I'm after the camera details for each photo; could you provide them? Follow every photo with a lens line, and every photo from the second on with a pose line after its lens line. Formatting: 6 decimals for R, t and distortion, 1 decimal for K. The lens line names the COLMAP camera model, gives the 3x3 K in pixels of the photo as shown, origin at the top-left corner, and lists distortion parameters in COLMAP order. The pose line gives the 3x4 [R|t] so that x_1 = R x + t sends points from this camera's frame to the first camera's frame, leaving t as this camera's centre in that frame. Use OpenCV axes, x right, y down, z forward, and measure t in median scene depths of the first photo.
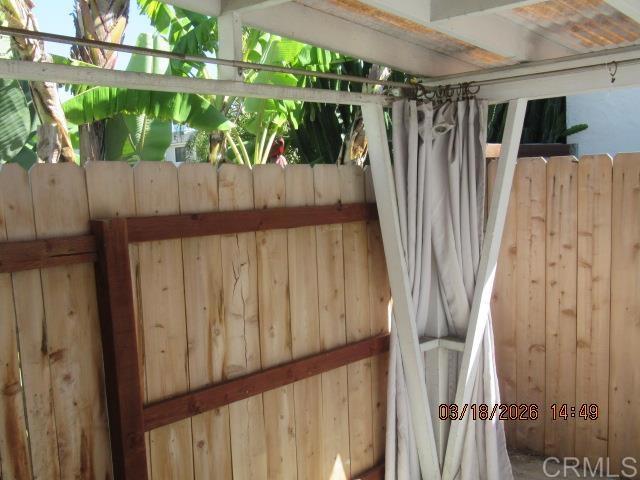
lens RADIAL K [[677.6, 0, 318.7], [0, 677.6, 241.7], [0, 0, 1]] dist [0.004642, 0.000000]
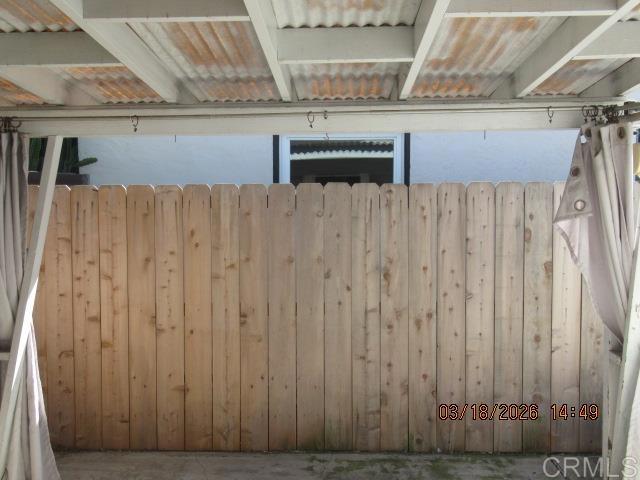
lens RADIAL K [[677.6, 0, 320.8], [0, 677.6, 240.0], [0, 0, 1]] dist [0.004642, 0.000000]
pose [[0.741360, -0.013482, 0.670973, -0.125469], [0.041131, 0.998831, -0.025376, 0.014556], [-0.669846, 0.046411, 0.741048, -0.135492]]
